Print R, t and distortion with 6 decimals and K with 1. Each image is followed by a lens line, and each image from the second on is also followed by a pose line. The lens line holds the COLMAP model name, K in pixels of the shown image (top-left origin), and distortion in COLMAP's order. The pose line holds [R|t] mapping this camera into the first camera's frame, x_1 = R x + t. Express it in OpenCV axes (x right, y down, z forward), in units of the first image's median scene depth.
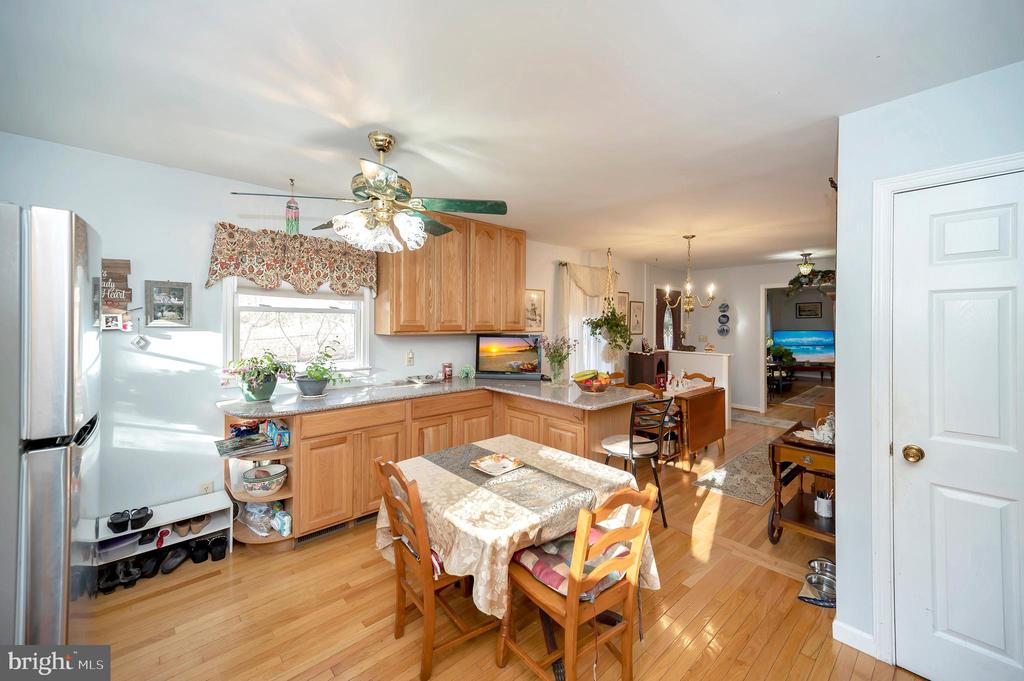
lens RADIAL K [[406.4, 0, 510.8], [0, 406.4, 322.4], [0, 0, 1]] dist [0.000661, -0.000060]
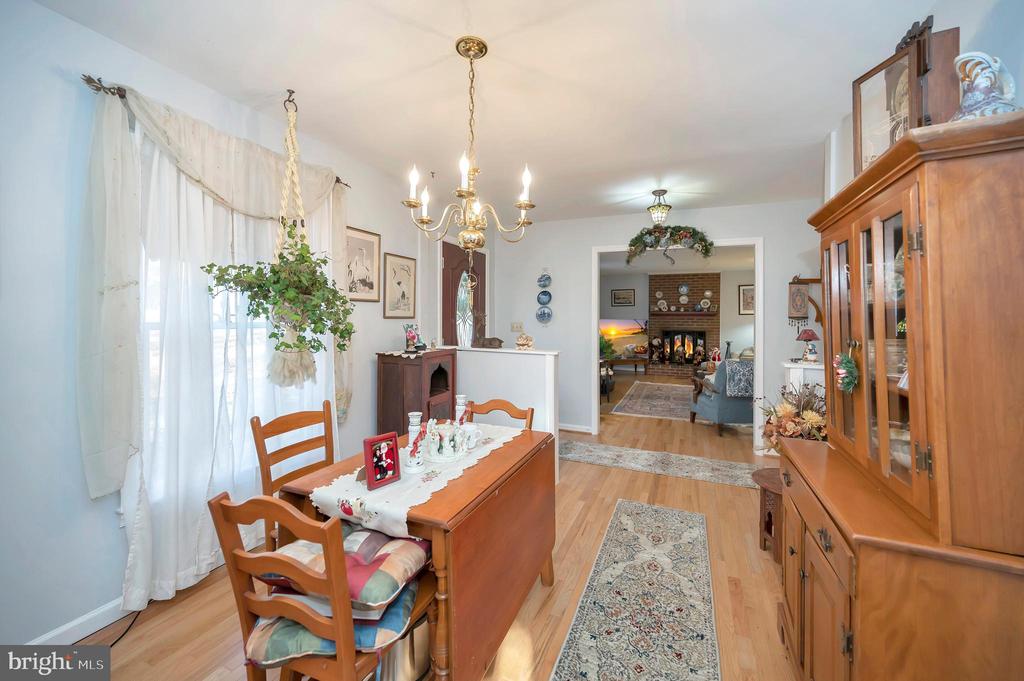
lens RADIAL K [[406.4, 0, 510.8], [0, 406.4, 322.4], [0, 0, 1]] dist [0.000661, -0.000060]
pose [[0.915491, -0.003615, 0.402323, 0.233258], [-0.001103, 0.999933, 0.011494, 0.028681], [-0.402338, -0.010967, 0.915426, 0.467868]]
